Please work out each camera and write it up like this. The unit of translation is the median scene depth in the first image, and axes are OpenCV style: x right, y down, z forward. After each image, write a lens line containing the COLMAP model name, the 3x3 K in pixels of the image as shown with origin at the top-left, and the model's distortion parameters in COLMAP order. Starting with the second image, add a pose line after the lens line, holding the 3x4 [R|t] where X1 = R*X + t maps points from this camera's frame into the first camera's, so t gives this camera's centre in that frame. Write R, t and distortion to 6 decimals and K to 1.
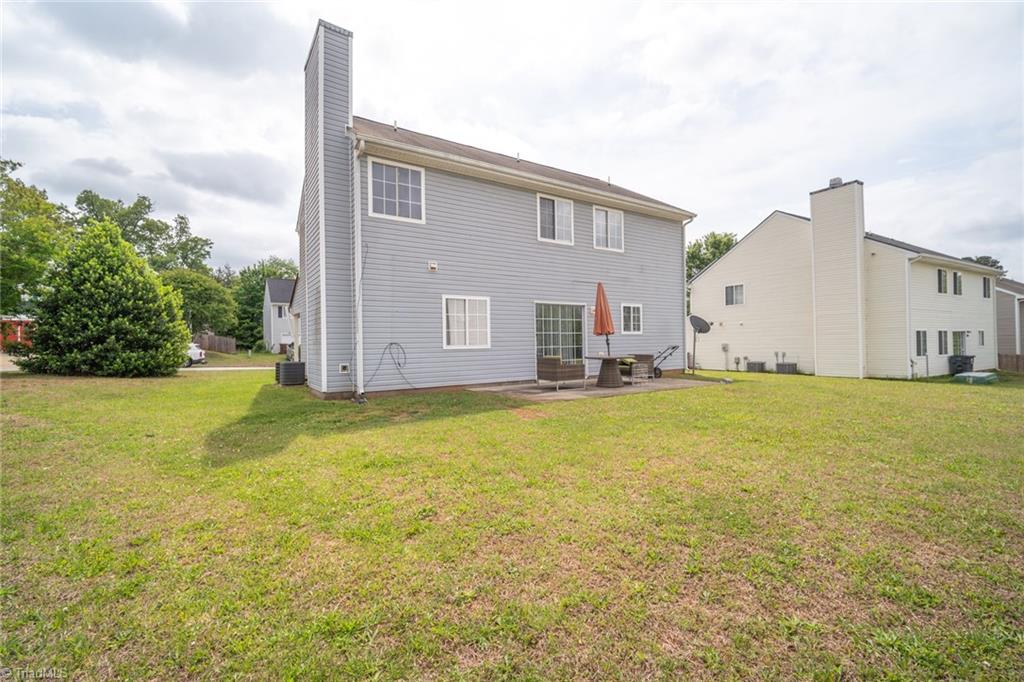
lens RADIAL K [[440.3, 0, 510.5], [0, 440.3, 336.3], [0, 0, 1]] dist [0.011844, -0.000200]
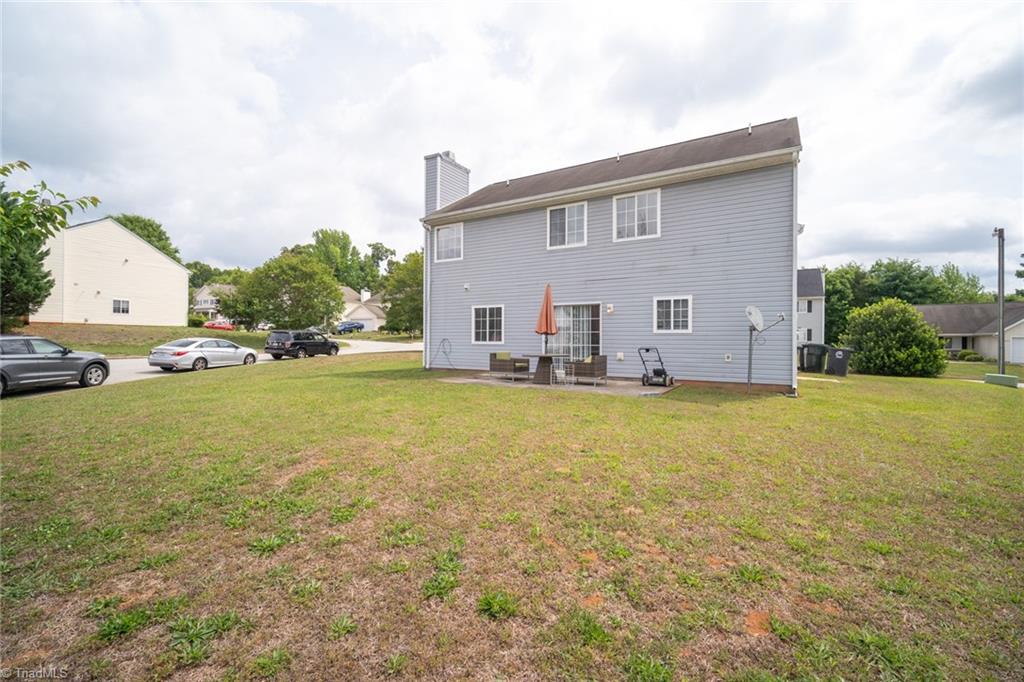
lens RADIAL K [[440.3, 0, 510.5], [0, 440.3, 336.3], [0, 0, 1]] dist [0.011844, -0.000200]
pose [[0.427250, 0.008343, -0.904095, 0.943956], [0.000839, 0.999953, 0.009624, -0.007250], [0.904133, -0.004870, 0.427223, 0.393011]]
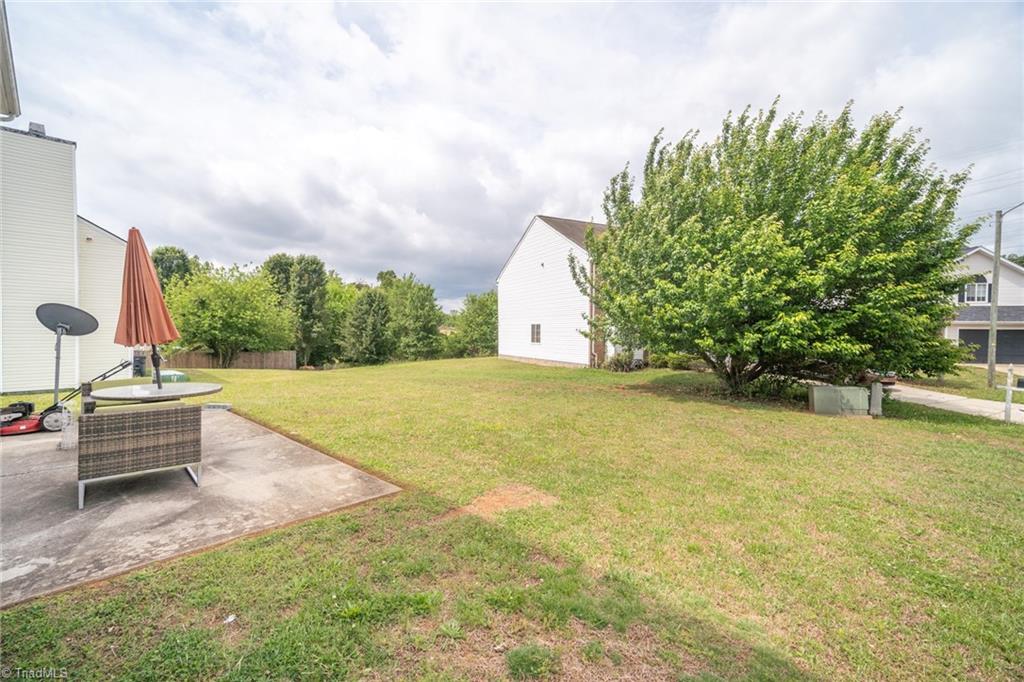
lens RADIAL K [[440.3, 0, 510.5], [0, 440.3, 336.3], [0, 0, 1]] dist [0.011844, -0.000200]
pose [[-0.224664, 0.005490, 0.974421, -0.275955], [-0.018055, 0.999789, -0.009796, -0.011350], [-0.974269, -0.019794, -0.224517, 0.616075]]
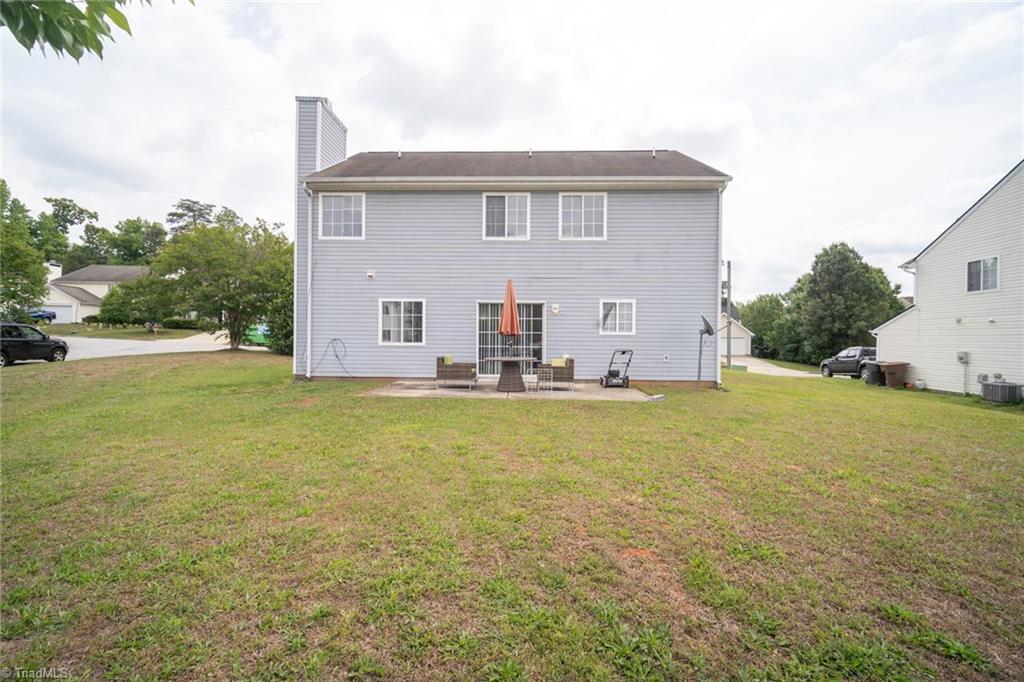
lens RADIAL K [[440.3, 0, 510.5], [0, 440.3, 336.3], [0, 0, 1]] dist [0.011844, -0.000200]
pose [[0.817755, 0.018880, -0.575256, 0.630610], [-0.012992, 0.999813, 0.014345, -0.012115], [0.575419, -0.004257, 0.817848, 0.194776]]
